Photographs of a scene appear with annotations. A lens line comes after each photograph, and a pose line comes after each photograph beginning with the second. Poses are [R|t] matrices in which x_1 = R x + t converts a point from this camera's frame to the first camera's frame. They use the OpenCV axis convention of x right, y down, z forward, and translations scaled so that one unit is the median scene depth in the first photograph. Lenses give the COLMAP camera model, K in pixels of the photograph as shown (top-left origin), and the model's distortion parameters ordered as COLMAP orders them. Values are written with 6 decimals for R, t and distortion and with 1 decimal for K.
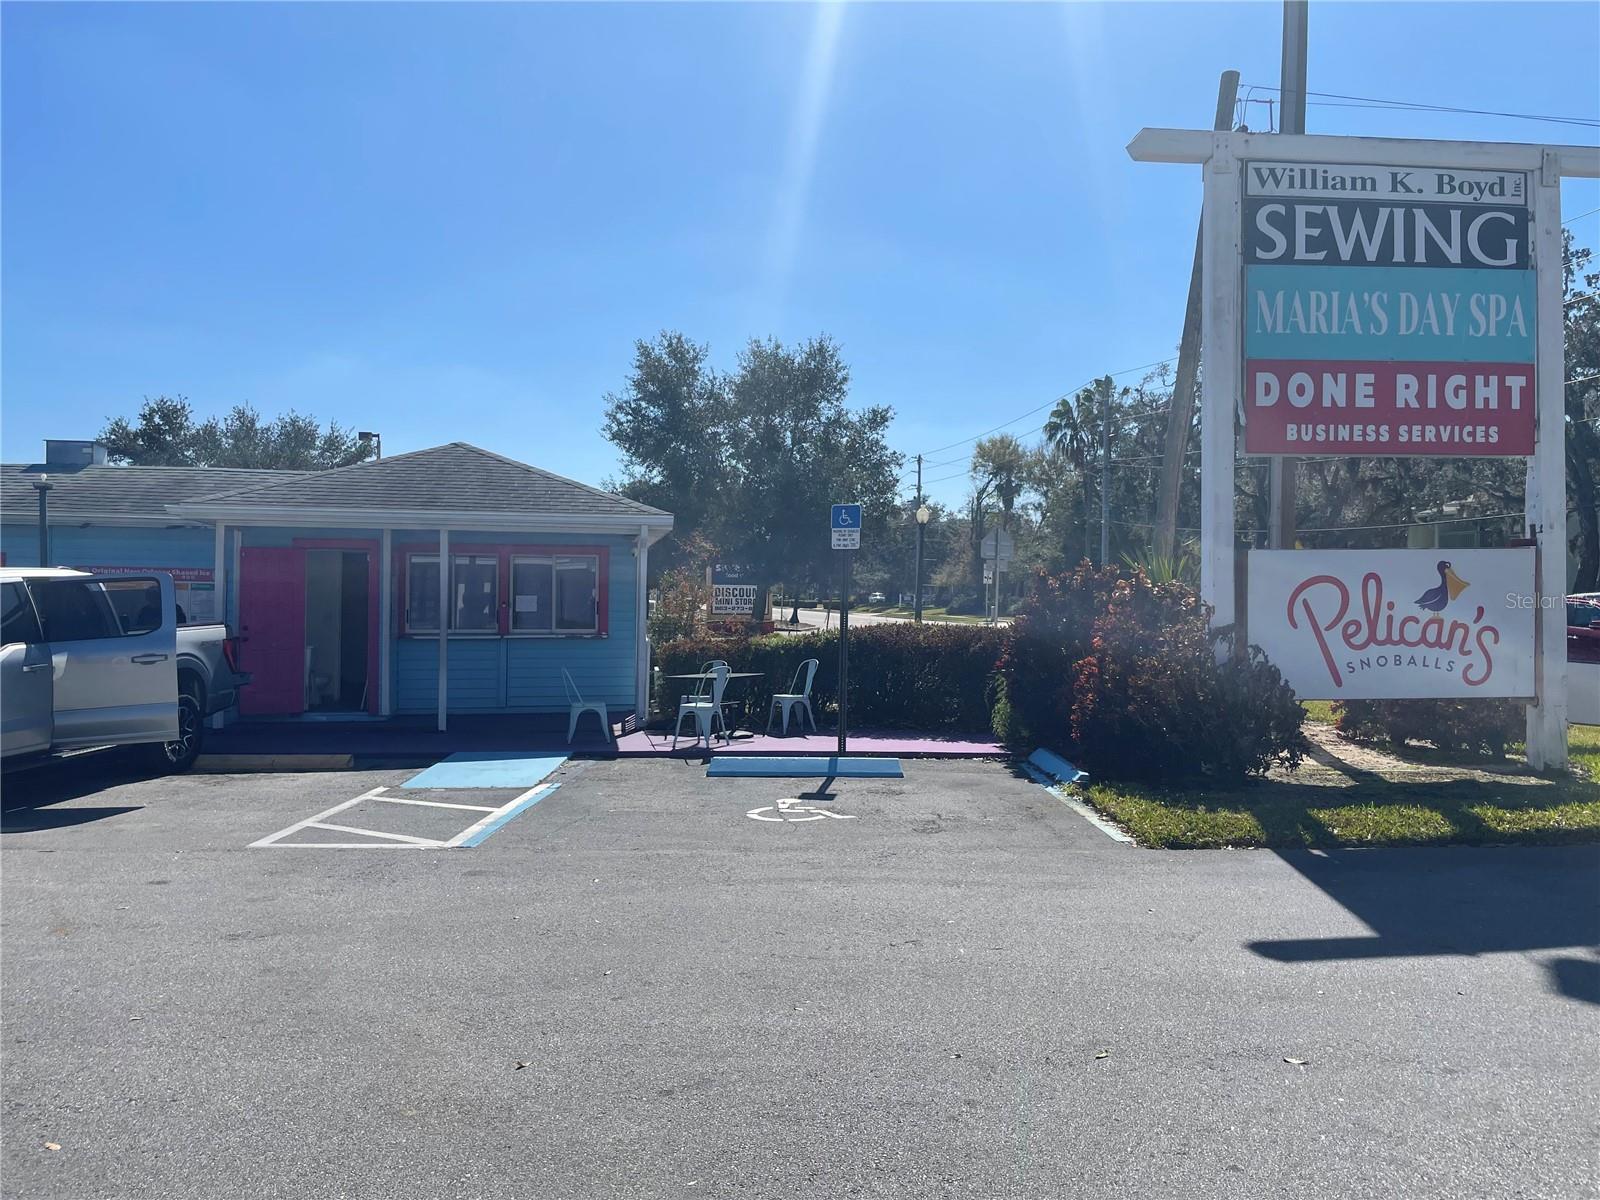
lens RADIAL K [[1215.8, 0, 812.7], [0, 1215.8, 595.3], [0, 0, 1]] dist [0.088083, -0.119897]
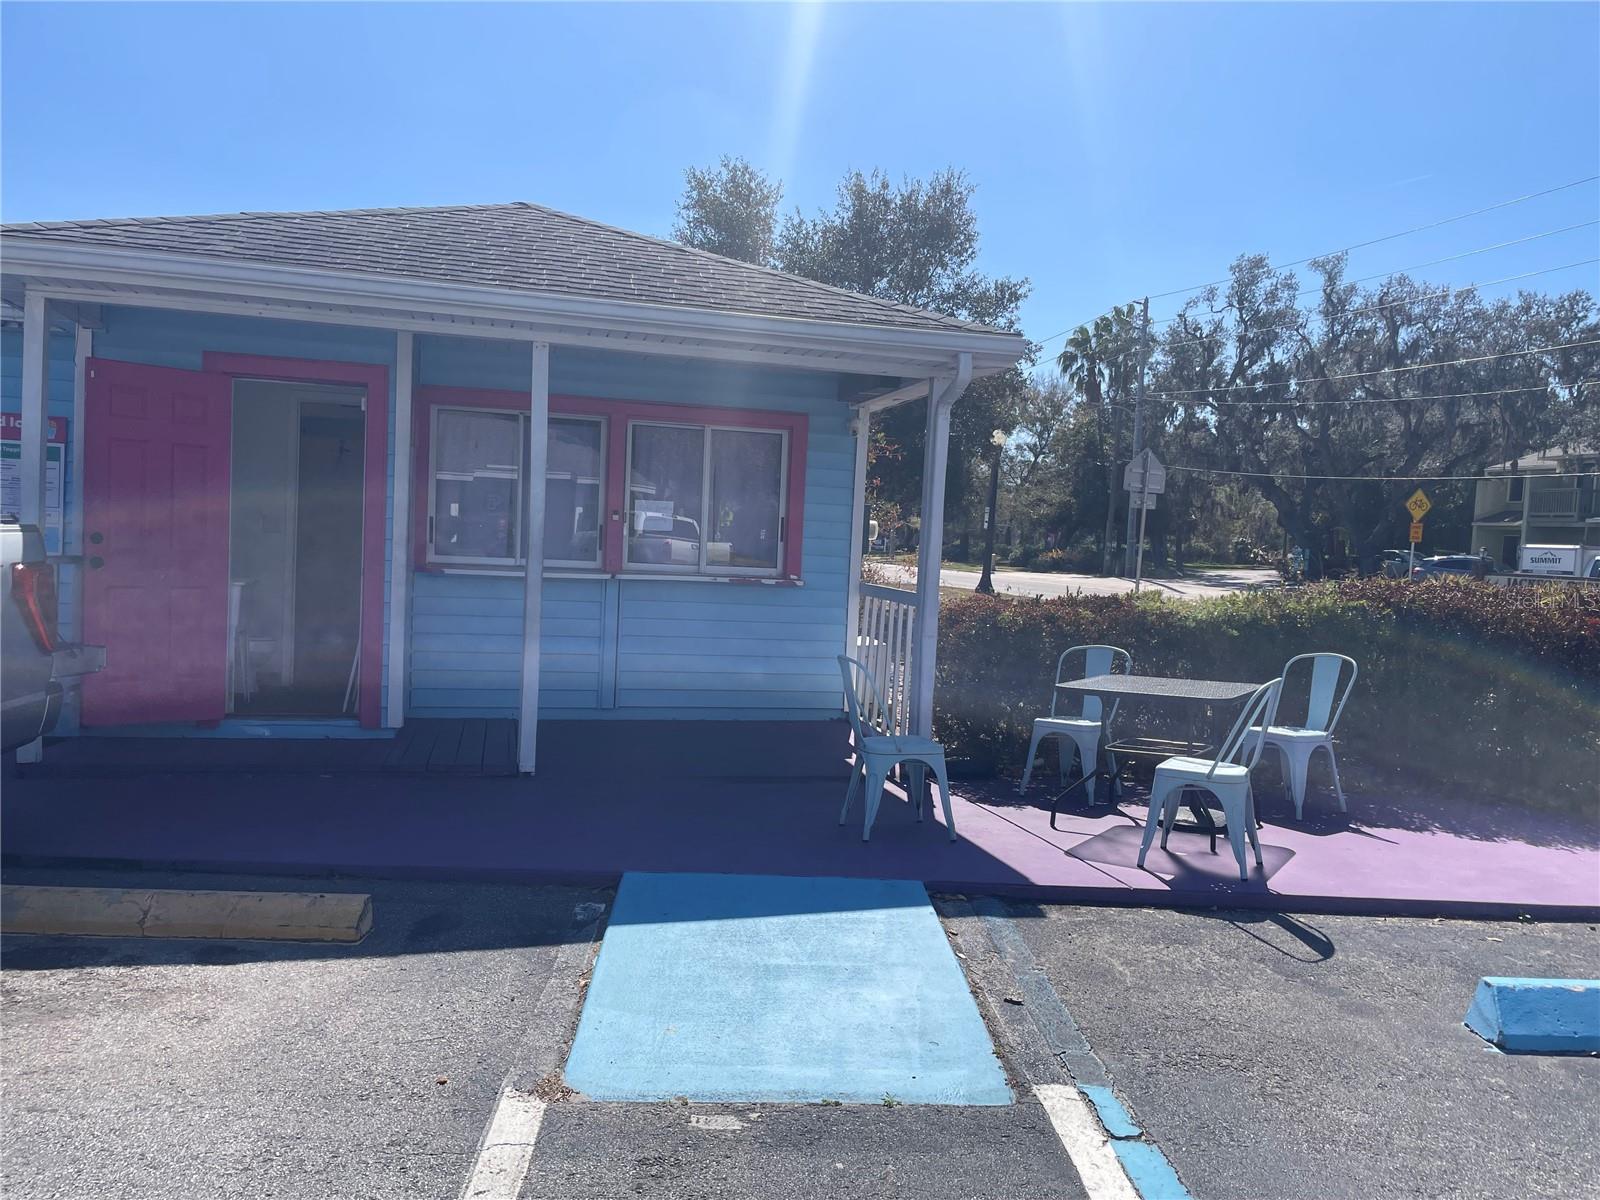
lens RADIAL K [[1215.8, 0, 805.5], [0, 1215.8, 610.1], [0, 0, 1]] dist [0.088083, -0.119897]
pose [[0.997681, 0.035908, 0.057817, -0.106298], [-0.039293, 0.997513, 0.058513, 0.007638], [-0.055572, -0.060649, 0.996611, 0.250537]]
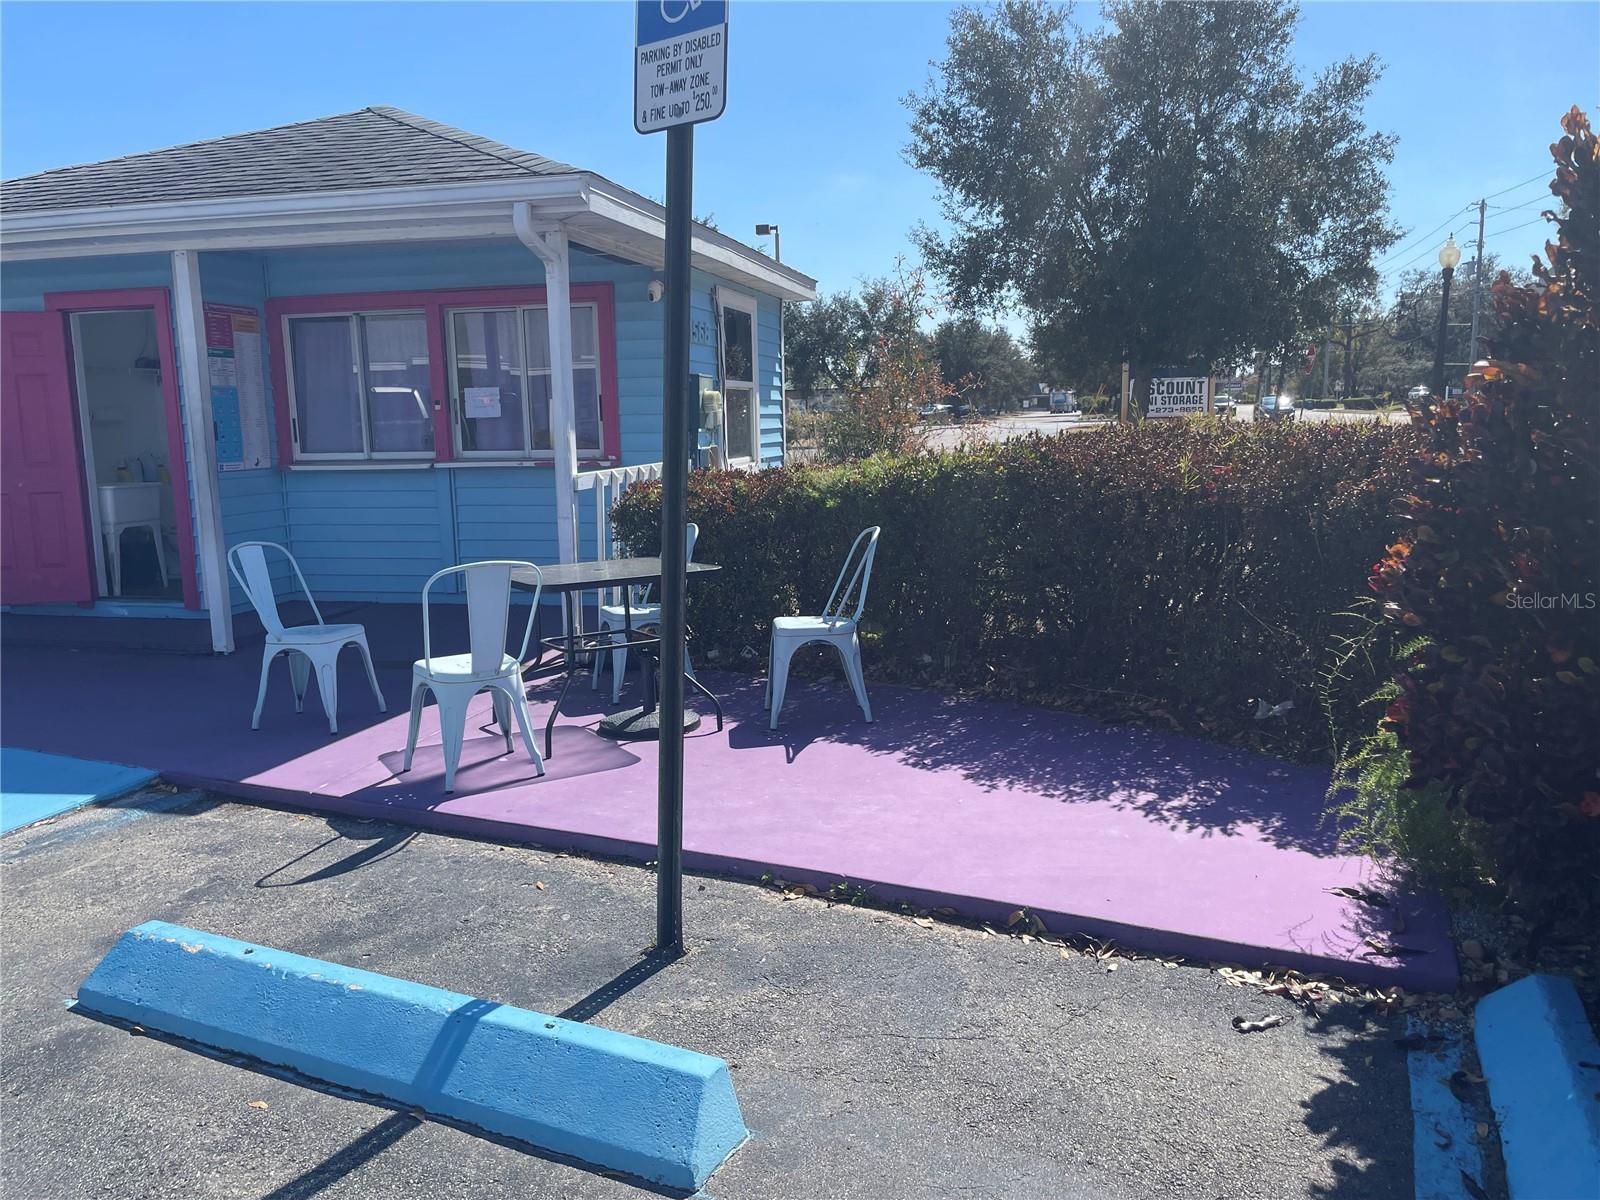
lens RADIAL K [[1215.8, 0, 786.1], [0, 1215.8, 596.8], [0, 0, 1]] dist [0.088083, -0.119897]
pose [[0.910318, 0.034153, -0.412499, 0.060165], [0.029949, 0.988543, 0.147940, 0.008325], [0.412826, -0.147026, 0.898865, 0.300682]]
